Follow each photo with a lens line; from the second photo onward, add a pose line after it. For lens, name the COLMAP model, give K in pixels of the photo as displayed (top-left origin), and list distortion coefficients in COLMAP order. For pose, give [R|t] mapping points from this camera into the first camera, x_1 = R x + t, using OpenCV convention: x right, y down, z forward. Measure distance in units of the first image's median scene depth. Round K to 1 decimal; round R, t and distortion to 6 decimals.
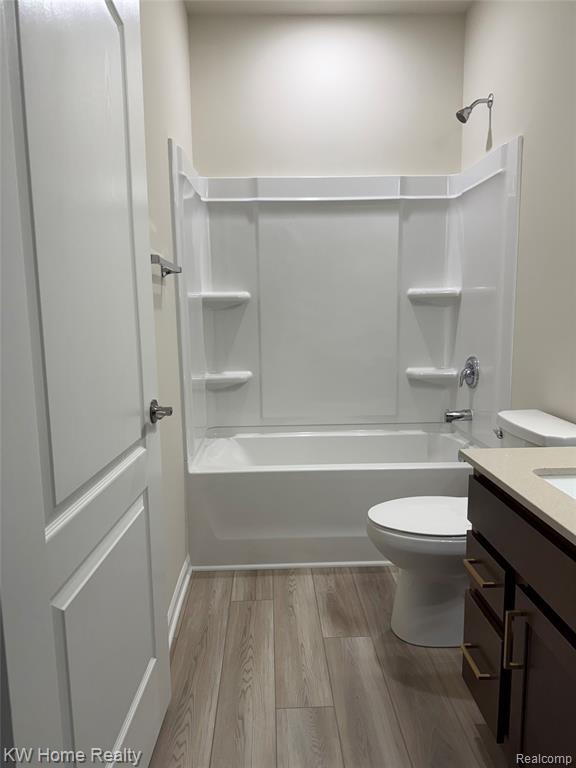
lens RADIAL K [[545.7, 0, 288.3], [0, 545.7, 384.8], [0, 0, 1]] dist [0.035698, -0.049275]
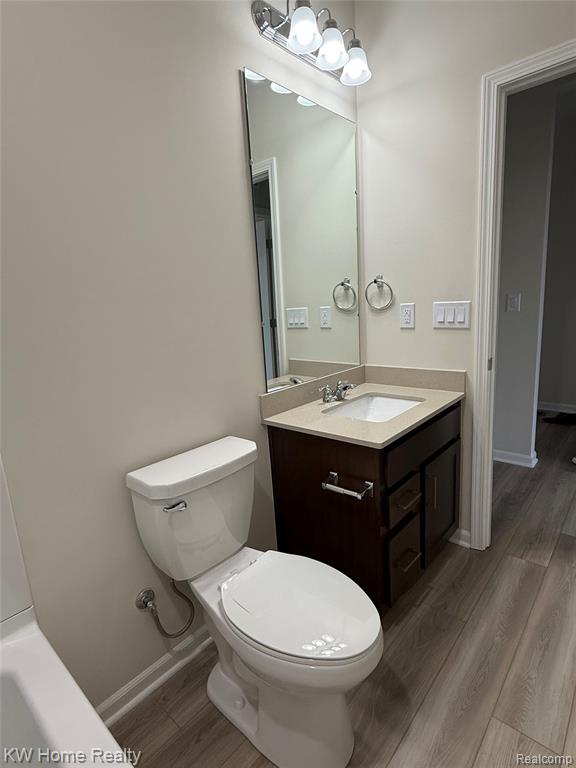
lens RADIAL K [[400.4, 0, 289.0], [0, 400.4, 387.6], [0, 0, 1]] dist [0.006137, -0.002954]
pose [[-0.721577, -0.091973, 0.686197, -0.095174], [0.164232, 0.940108, 0.298706, -0.249169], [-0.672573, 0.328235, -0.663255, 1.517705]]
